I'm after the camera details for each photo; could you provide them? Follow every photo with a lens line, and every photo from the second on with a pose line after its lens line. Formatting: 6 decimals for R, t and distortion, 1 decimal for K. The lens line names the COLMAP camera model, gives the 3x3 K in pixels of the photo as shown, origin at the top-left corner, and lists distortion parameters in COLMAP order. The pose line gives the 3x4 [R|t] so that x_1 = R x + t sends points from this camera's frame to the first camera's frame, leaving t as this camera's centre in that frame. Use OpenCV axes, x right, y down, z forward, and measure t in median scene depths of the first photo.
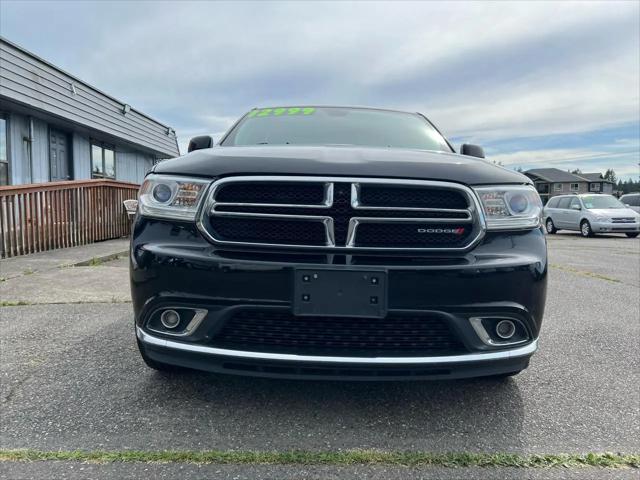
lens RADIAL K [[480.1, 0, 322.7], [0, 480.1, 241.8], [0, 0, 1]] dist [0.046945, -0.053405]
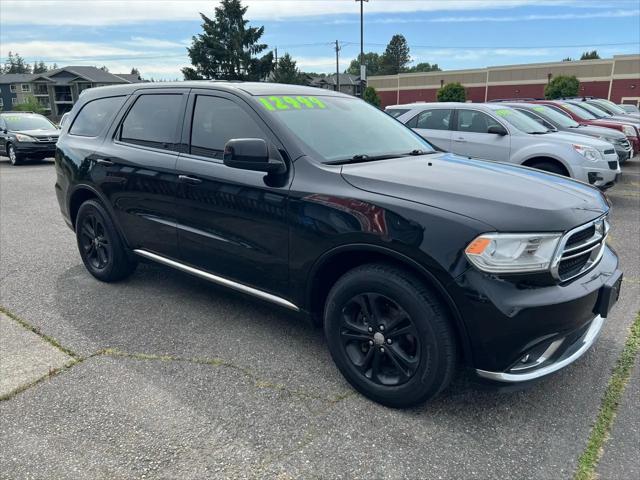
lens RADIAL K [[480.1, 0, 321.0], [0, 480.1, 241.0], [0, 0, 1]] dist [0.046945, -0.053405]
pose [[0.635940, -0.219550, 0.739850, -1.455856], [0.067862, 0.970875, 0.229776, -0.413684], [-0.768749, -0.095916, 0.632318, 0.677724]]
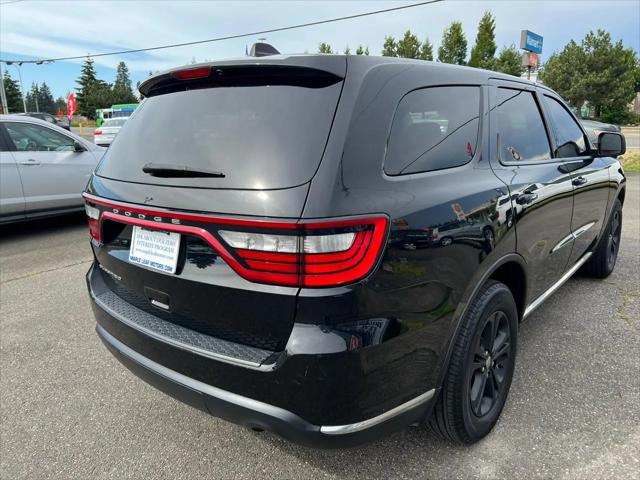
lens RADIAL K [[480.1, 0, 318.9], [0, 480.1, 241.1], [0, 0, 1]] dist [0.046945, -0.053405]
pose [[-0.774961, -0.157912, 0.611963, -0.794192], [0.045905, 0.951661, 0.303701, -0.619957], [-0.630340, 0.263449, -0.730251, 3.999165]]
